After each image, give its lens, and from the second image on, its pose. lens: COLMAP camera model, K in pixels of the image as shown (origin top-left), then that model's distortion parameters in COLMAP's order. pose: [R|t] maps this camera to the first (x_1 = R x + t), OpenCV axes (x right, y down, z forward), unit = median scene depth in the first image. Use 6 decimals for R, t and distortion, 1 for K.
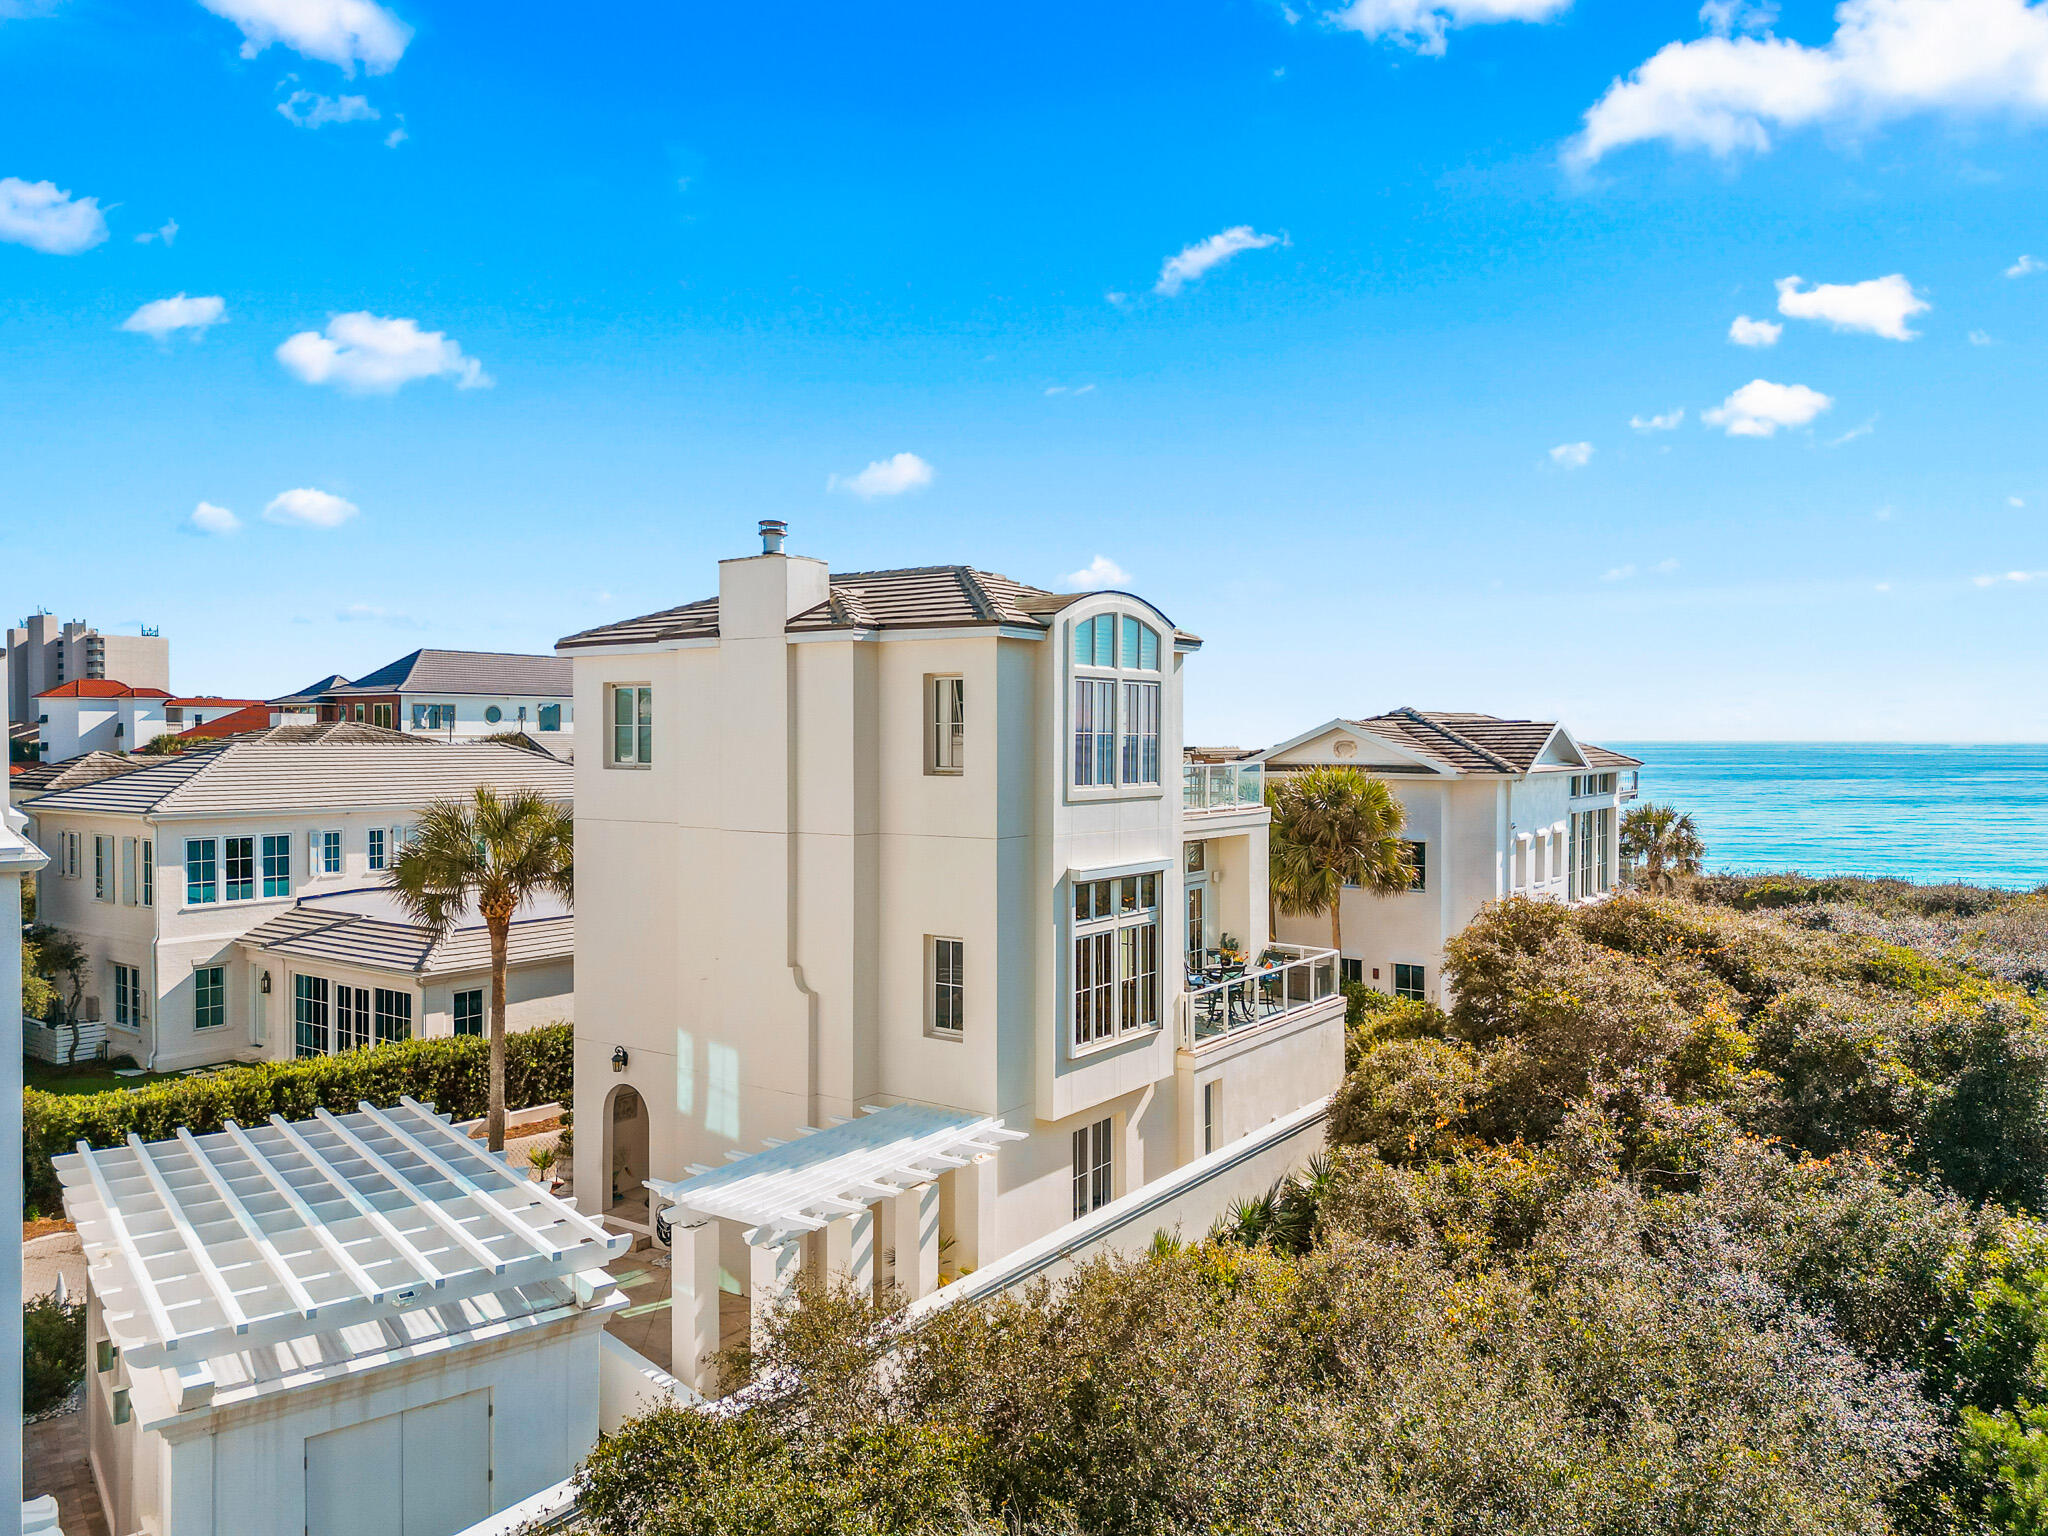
lens RADIAL K [[1432.0, 0, 1024.0], [0, 1432.0, 768.0], [0, 0, 1]] dist [0.083092, -0.078622]
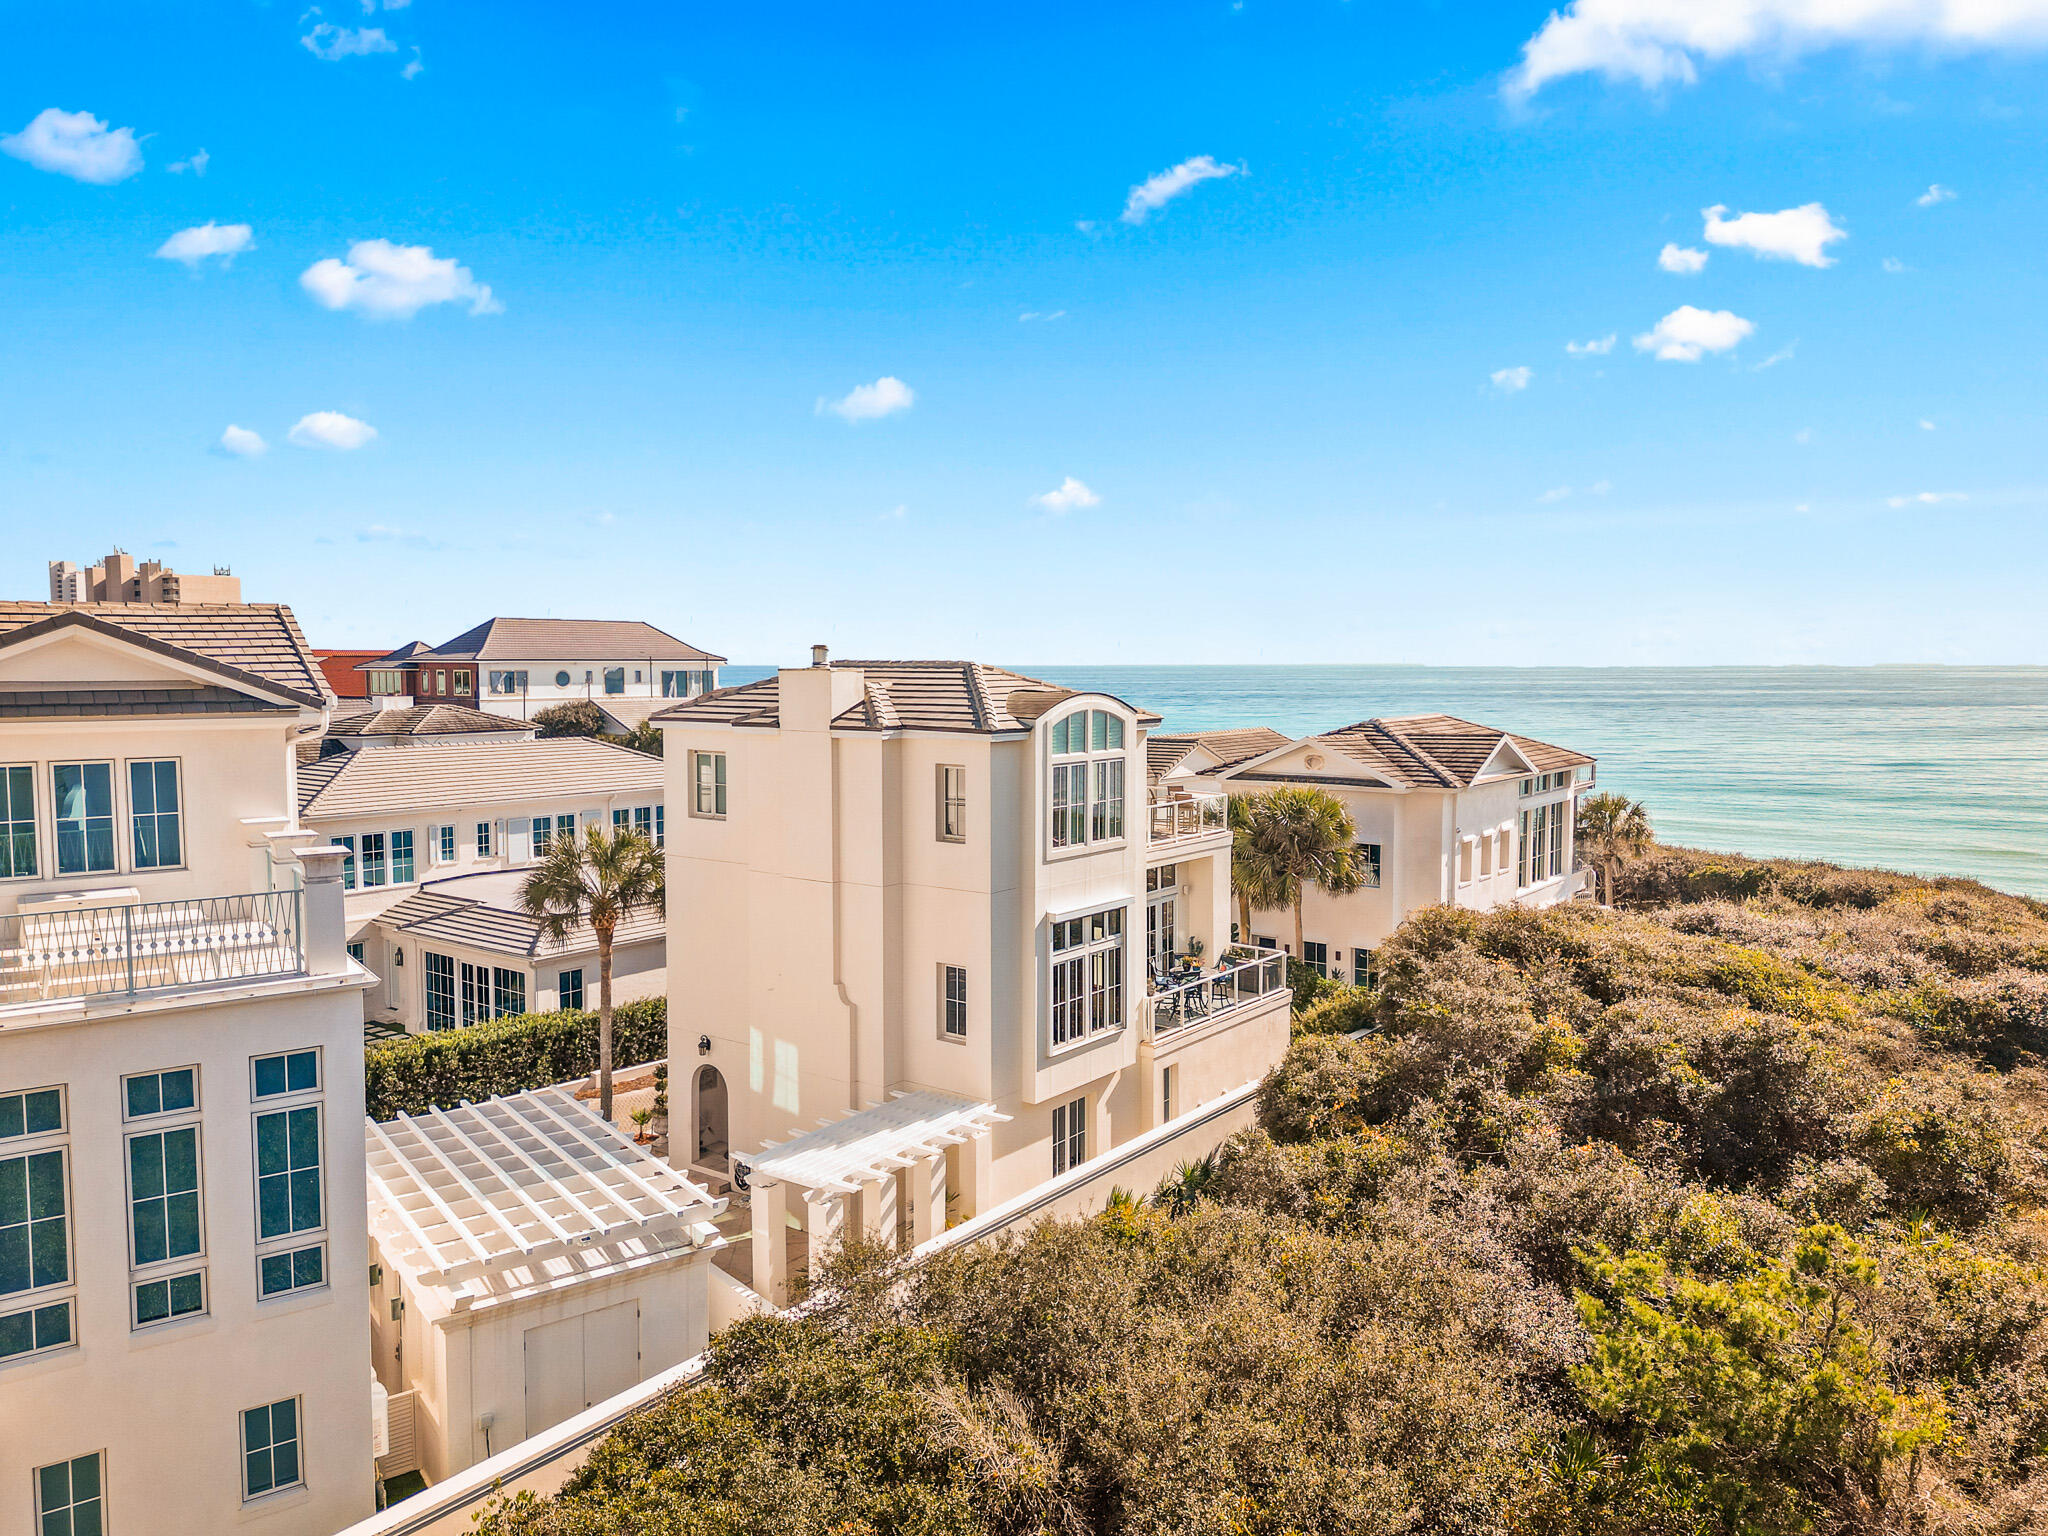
lens RADIAL K [[1428.4, 0, 1024.0], [0, 1428.4, 768.0], [0, 0, 1]] dist [0.088651, -0.086397]
pose [[0.999462, 0.000758, -0.032785, 0.048222], [0.000986, 0.998586, 0.053147, -0.119979], [0.032779, -0.053151, 0.998048, -0.268219]]
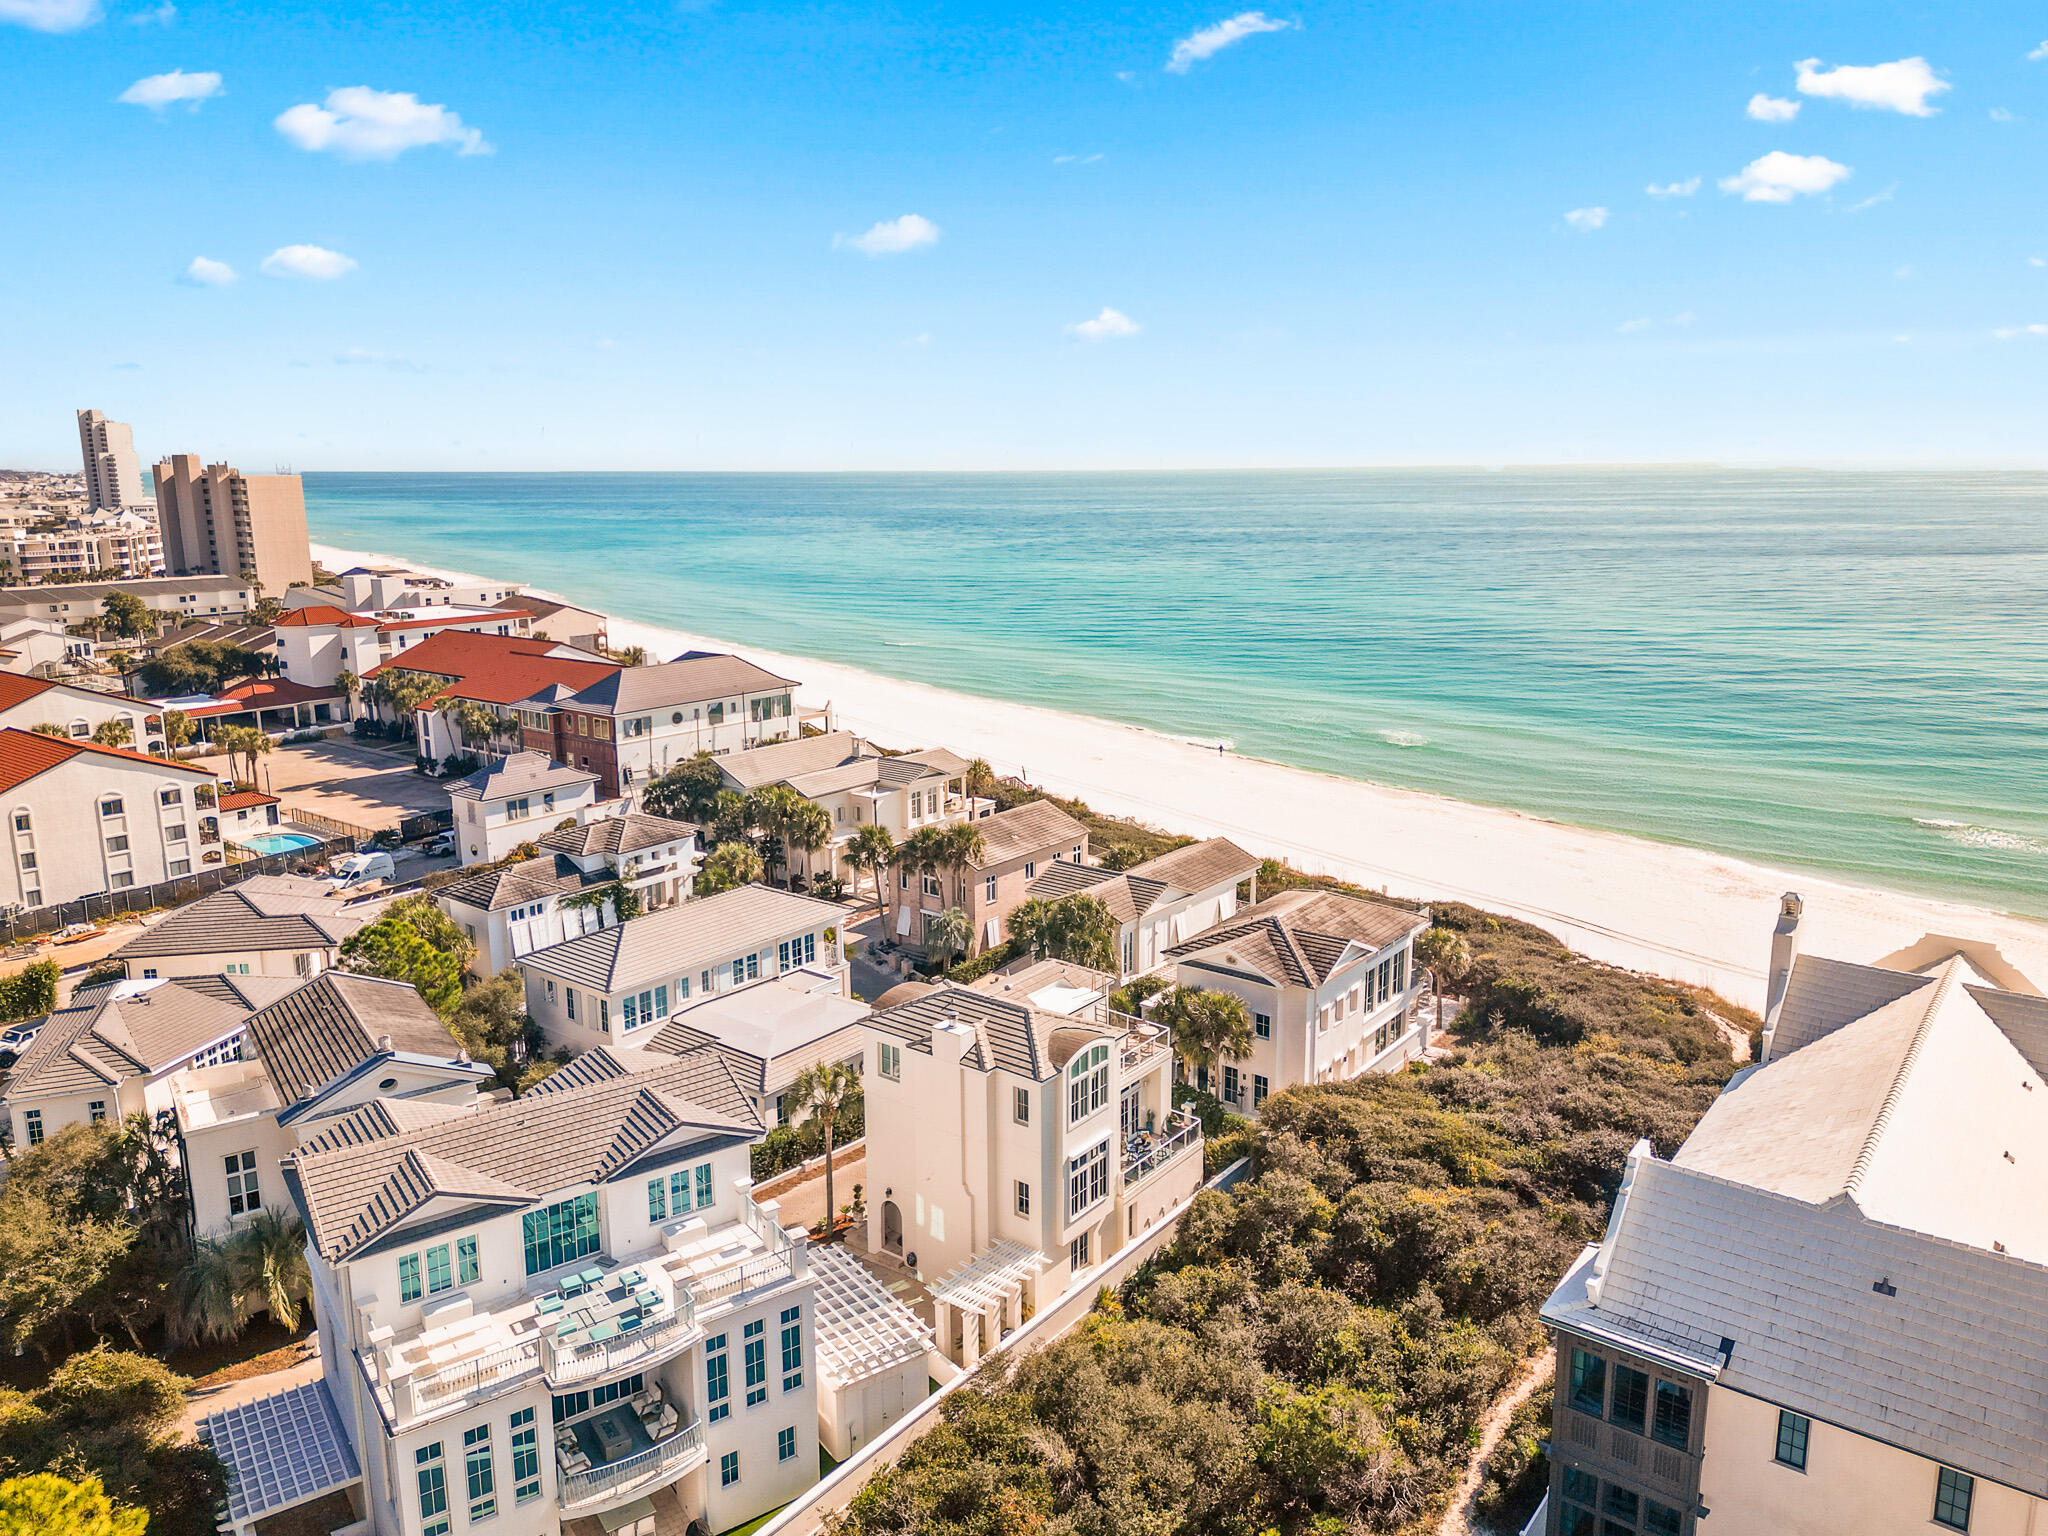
lens RADIAL K [[1428.4, 0, 1024.0], [0, 1428.4, 768.0], [0, 0, 1]] dist [0.088651, -0.086397]
pose [[0.999122, 0.001865, -0.041861, 0.053655], [0.005833, 0.983093, 0.183015, -1.029318], [0.041495, -0.183098, 0.982219, -1.357013]]
